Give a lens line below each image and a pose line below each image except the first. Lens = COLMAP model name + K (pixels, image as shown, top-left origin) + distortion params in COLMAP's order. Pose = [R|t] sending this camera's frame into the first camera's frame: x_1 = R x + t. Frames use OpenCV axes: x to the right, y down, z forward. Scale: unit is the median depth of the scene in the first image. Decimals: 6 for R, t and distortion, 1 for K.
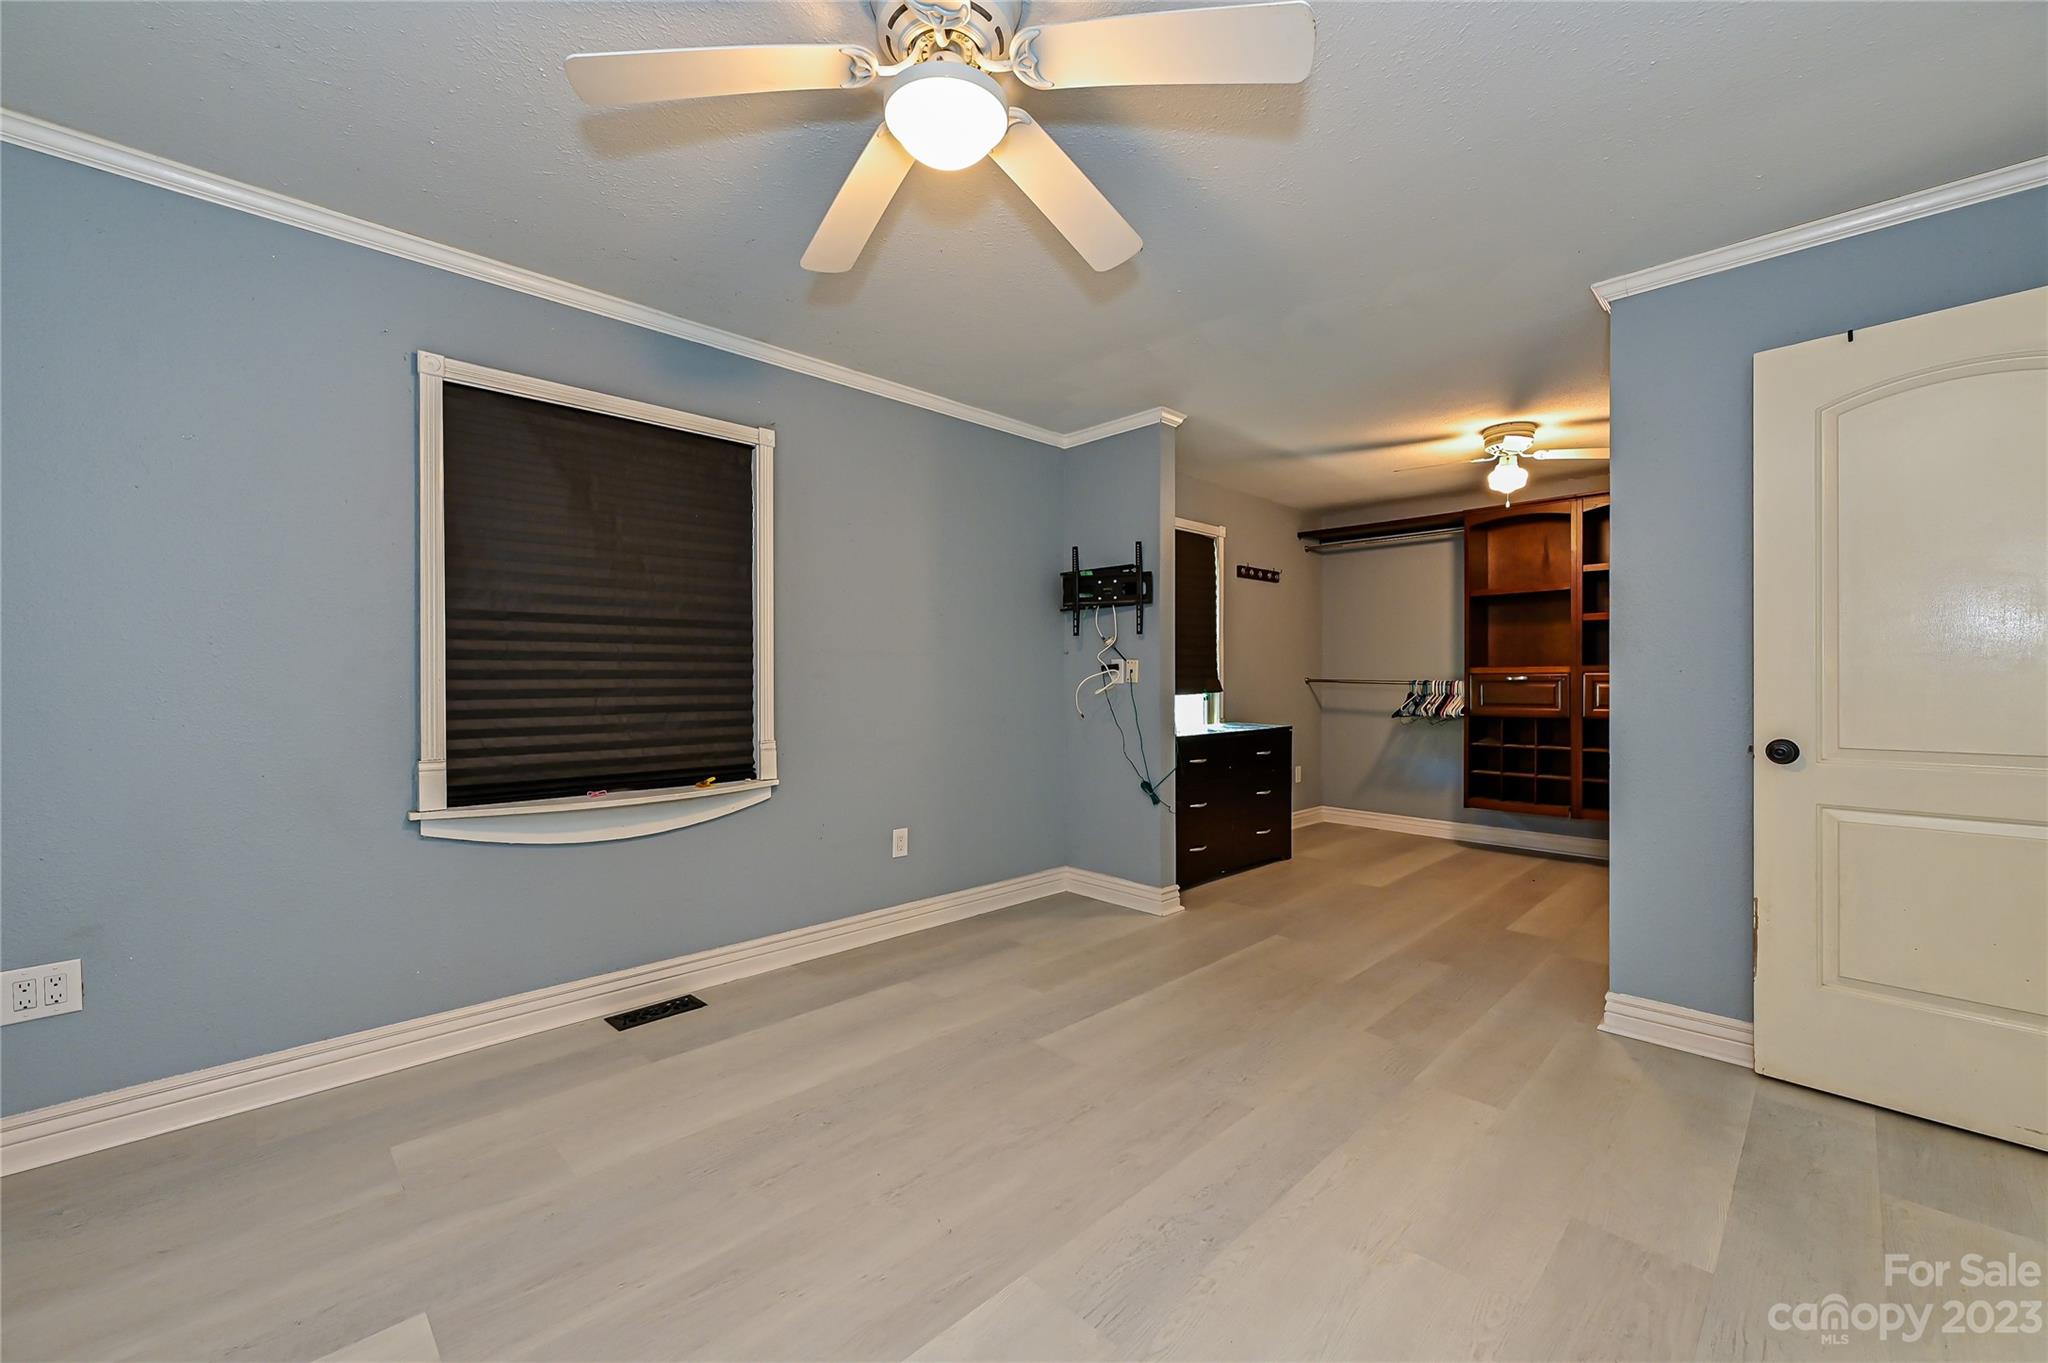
lens RADIAL K [[819.9, 0, 1015.4], [0, 819.9, 677.0], [0, 0, 1]] dist [0.000297, 0.000117]
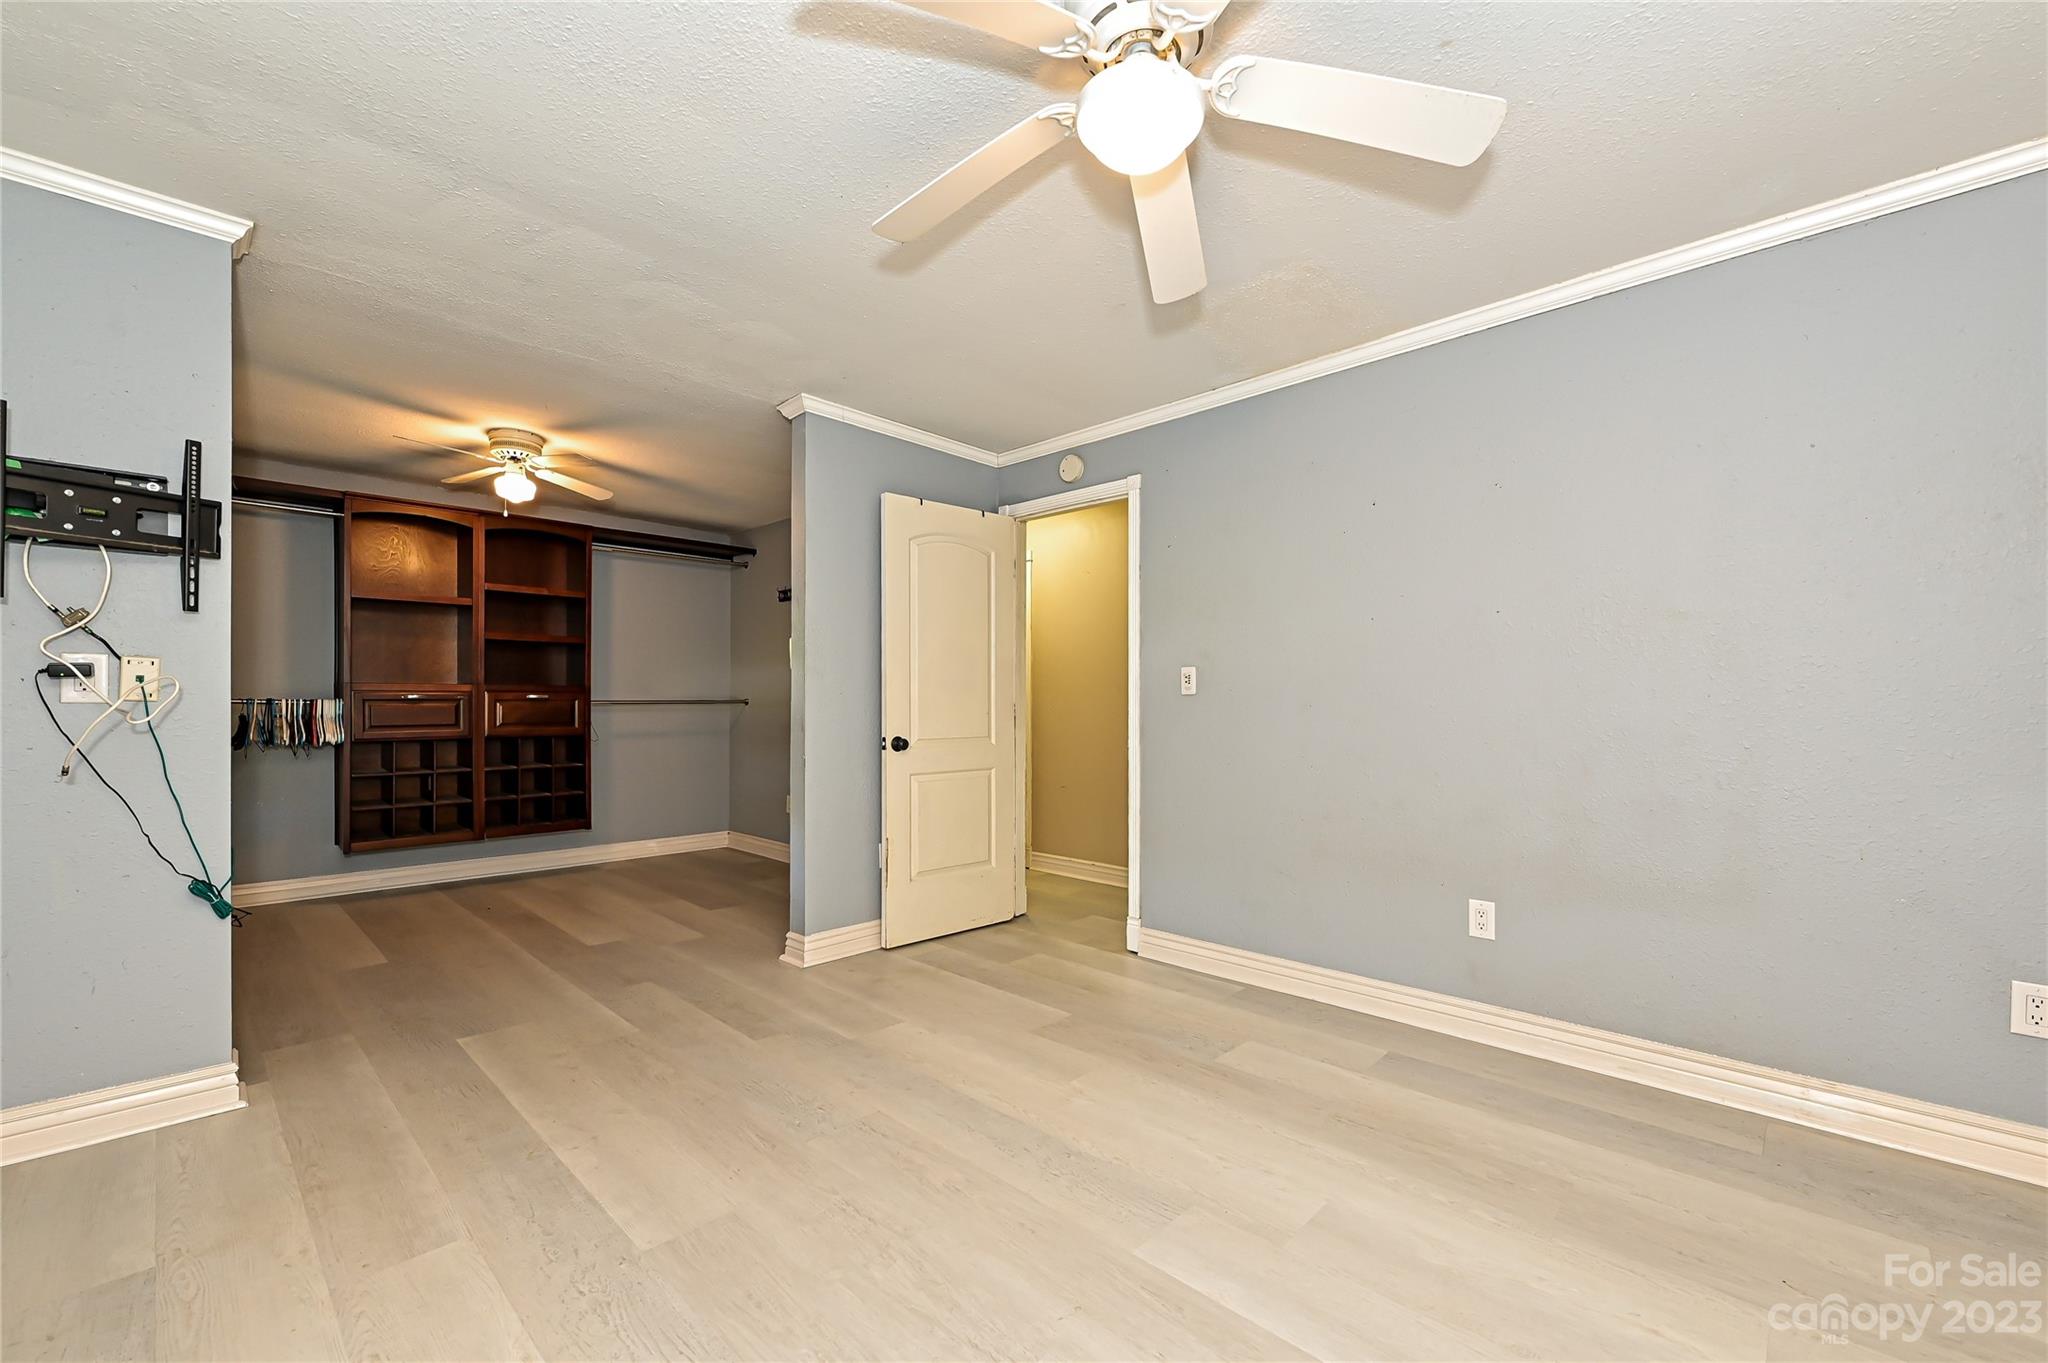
lens RADIAL K [[838.6, 0, 1035.0], [0, 838.6, 699.5], [0, 0, 1]] dist [0.000222, 0.000113]
pose [[-0.039984, 0.002896, 0.999196, -0.490178], [-0.005195, 0.999982, -0.003106, 0.005432], [-0.999187, -0.005316, -0.039969, 0.533030]]
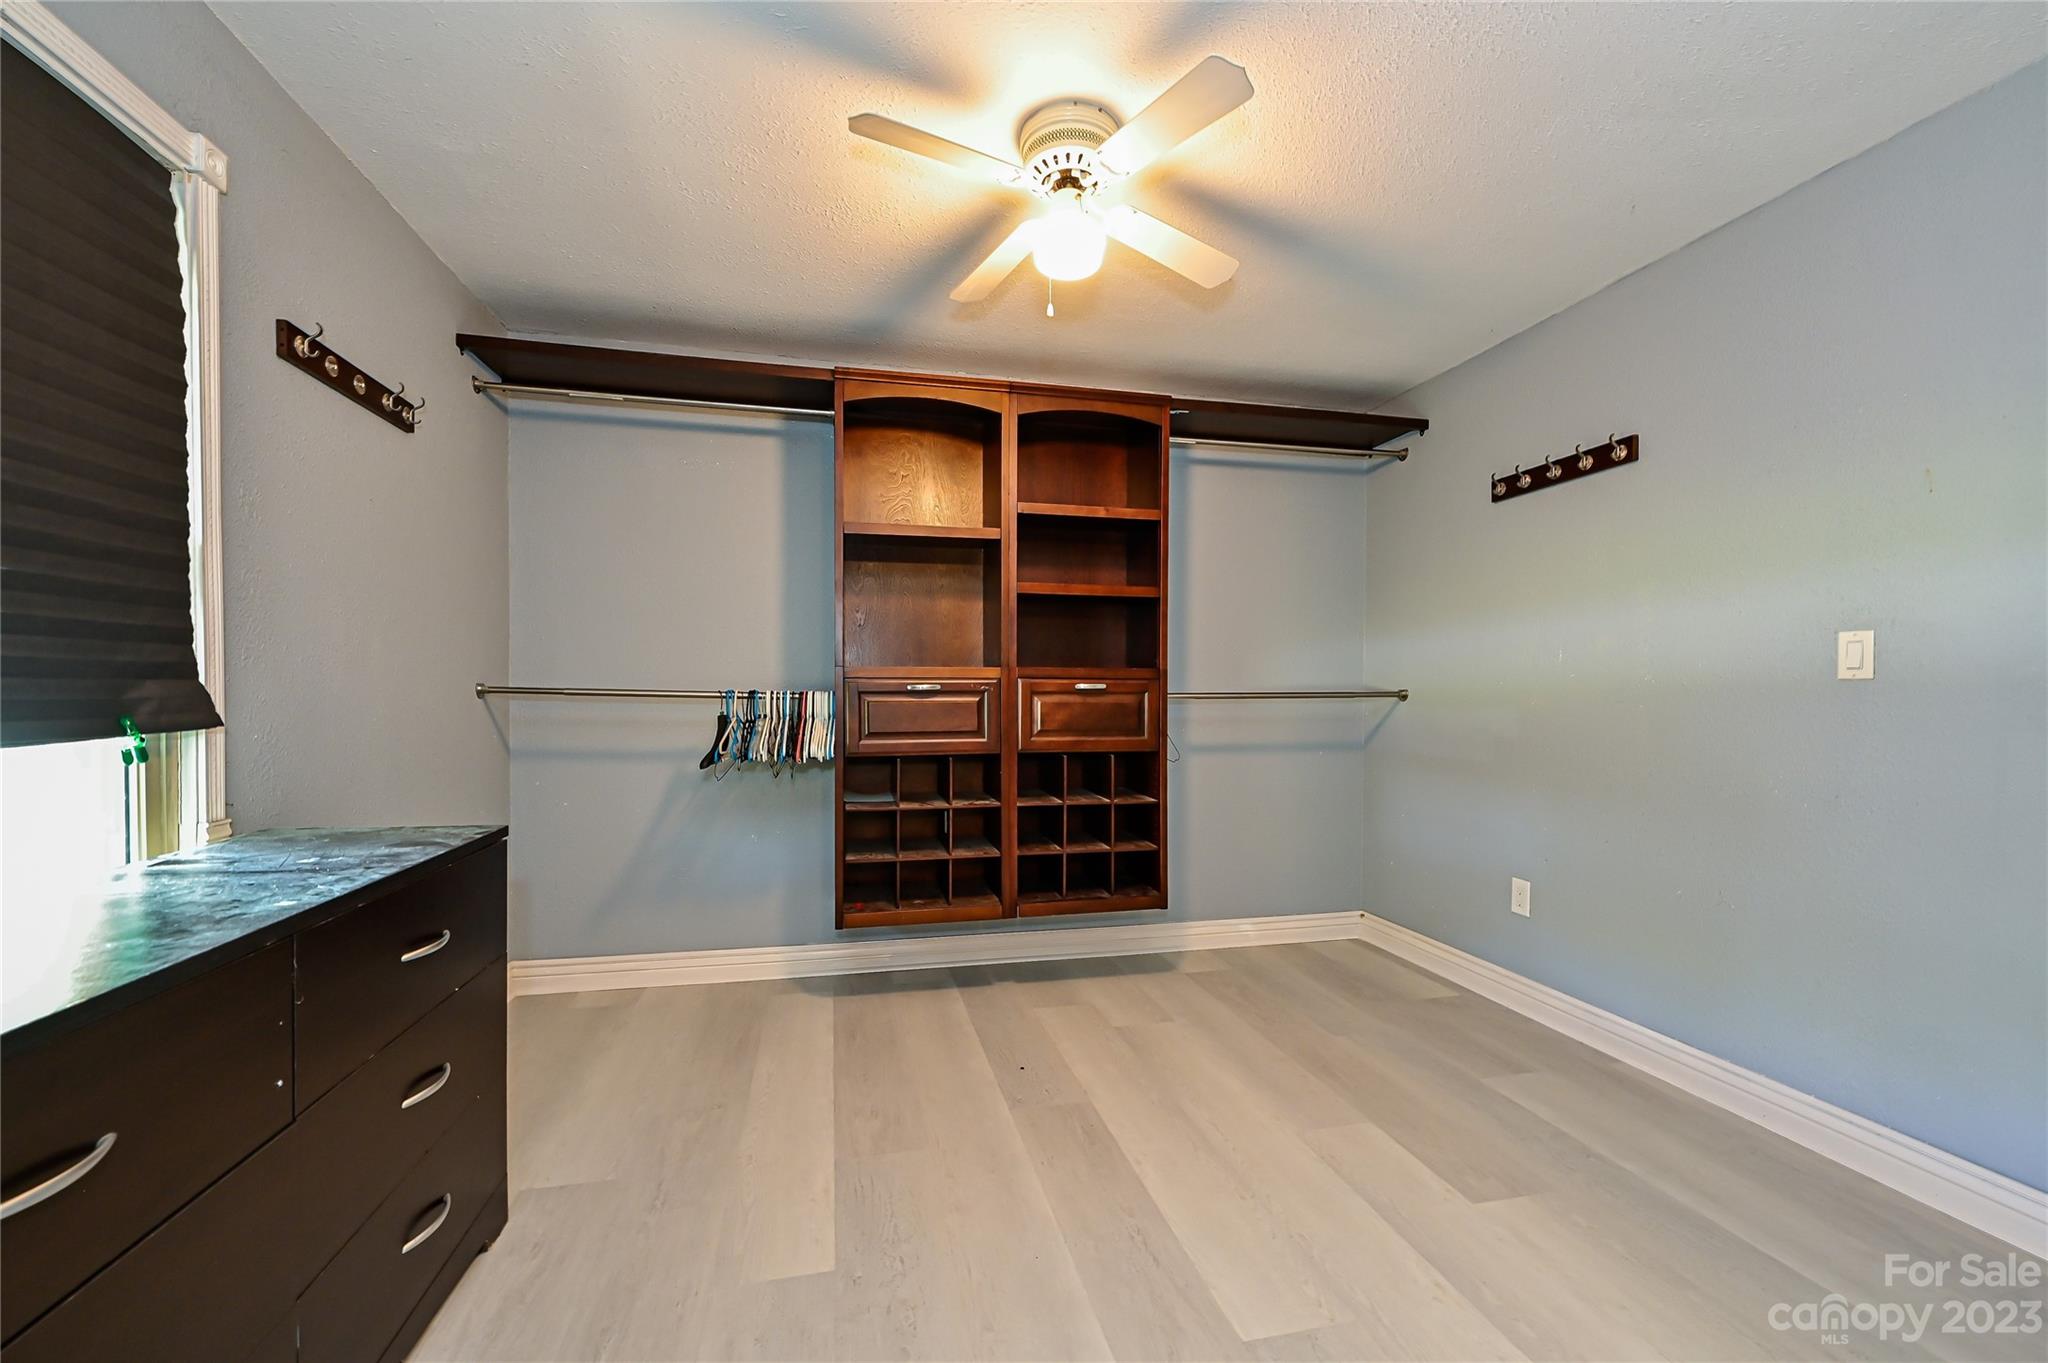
lens RADIAL K [[828.4, 0, 1024.6], [0, 828.4, 704.0], [0, 0, 1]] dist [0.000275, -0.000055]
pose [[0.513195, -0.009278, 0.858222, 0.234356], [-0.004930, 0.999893, 0.013758, 0.007518], [-0.858258, -0.011291, 0.513094, 0.961250]]
